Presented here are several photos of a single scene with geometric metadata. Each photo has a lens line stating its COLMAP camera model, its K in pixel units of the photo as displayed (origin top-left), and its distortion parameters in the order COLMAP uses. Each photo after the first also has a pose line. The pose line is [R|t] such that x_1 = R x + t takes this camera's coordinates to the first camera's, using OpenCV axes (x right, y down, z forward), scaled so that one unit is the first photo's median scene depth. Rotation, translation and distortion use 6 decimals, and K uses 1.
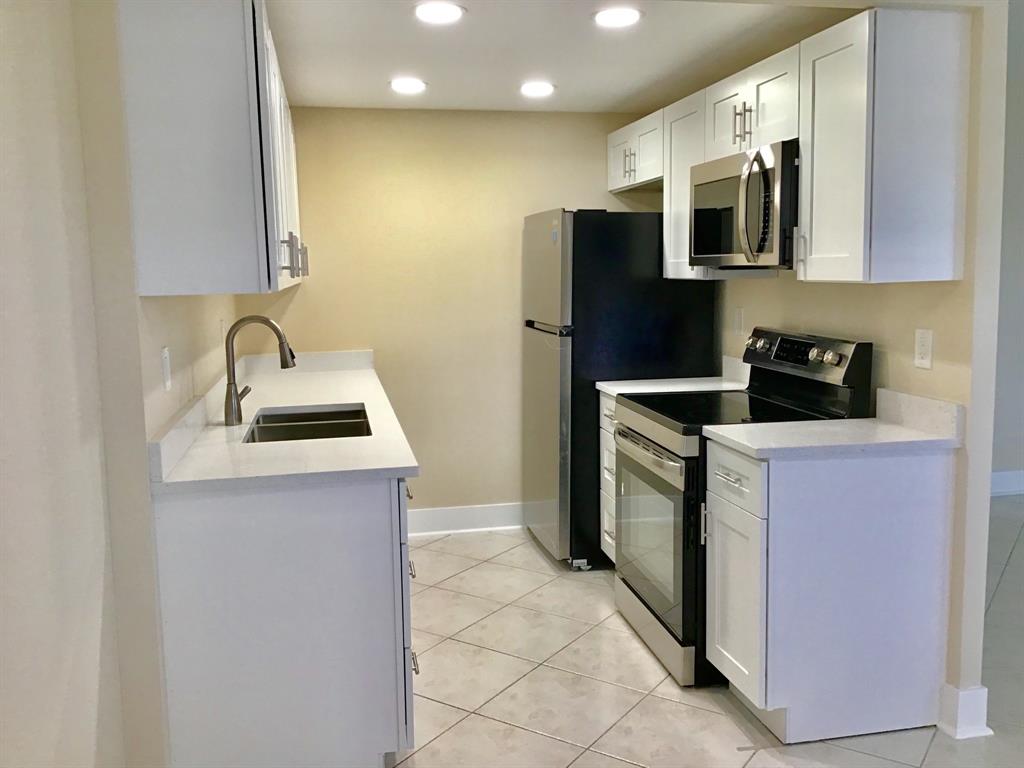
lens RADIAL K [[914.9, 0, 513.9], [0, 914.9, 380.2], [0, 0, 1]] dist [0.102628, -0.177639]
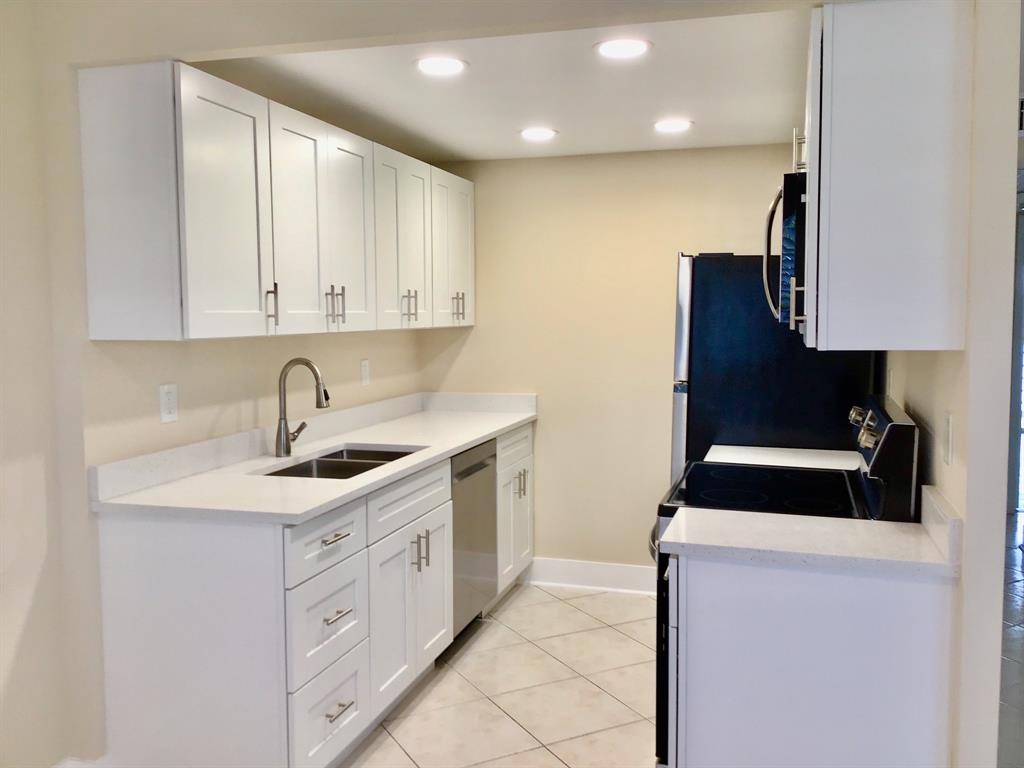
lens RADIAL K [[914.9, 0, 513.9], [0, 914.9, 380.2], [0, 0, 1]] dist [0.102628, -0.177639]
pose [[0.882837, 0.051568, -0.466840, 0.443256], [-0.069909, 0.997310, -0.022040, -0.037139], [0.464447, 0.052094, 0.884067, 0.156619]]
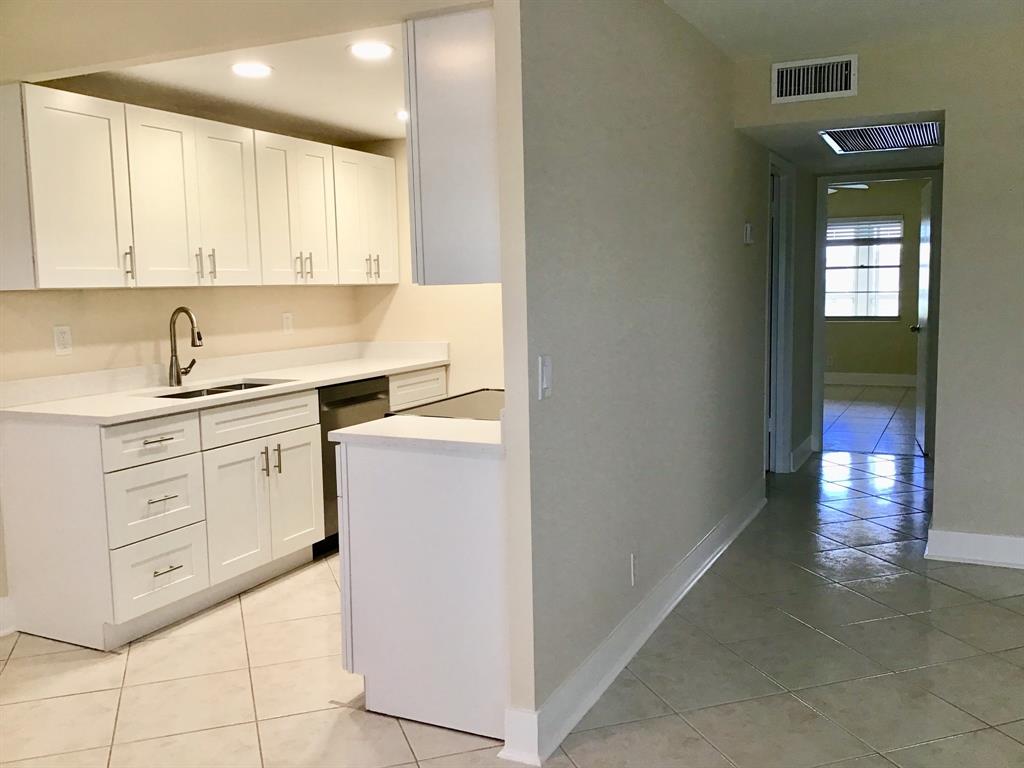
lens RADIAL K [[914.9, 0, 513.9], [0, 914.9, 380.2], [0, 0, 1]] dist [0.102628, -0.177639]
pose [[0.795507, 0.066830, -0.602248, 0.927983], [-0.067144, 0.997501, 0.022001, -0.024452], [0.602213, 0.022935, 0.798006, 0.202953]]
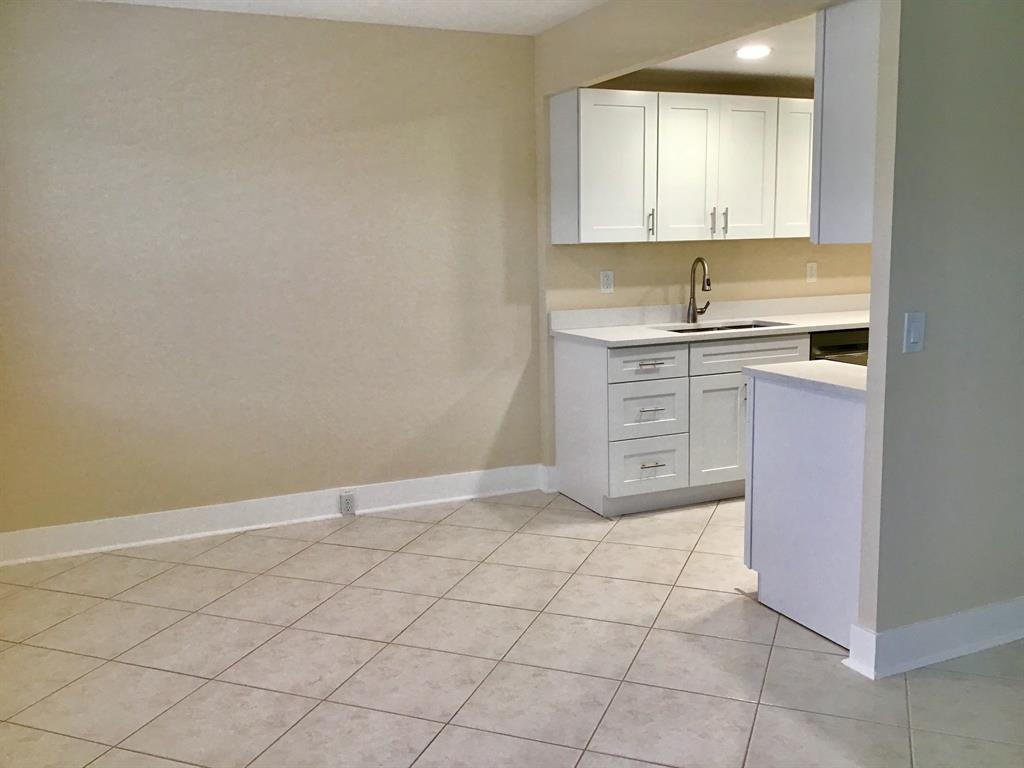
lens RADIAL K [[914.9, 0, 513.9], [0, 914.9, 380.2], [0, 0, 1]] dist [0.102628, -0.177639]
pose [[0.223726, 0.163191, -0.960893, 1.237695], [-0.102413, 0.984362, 0.143332, -0.054654], [0.969257, 0.066340, 0.236940, 0.301077]]
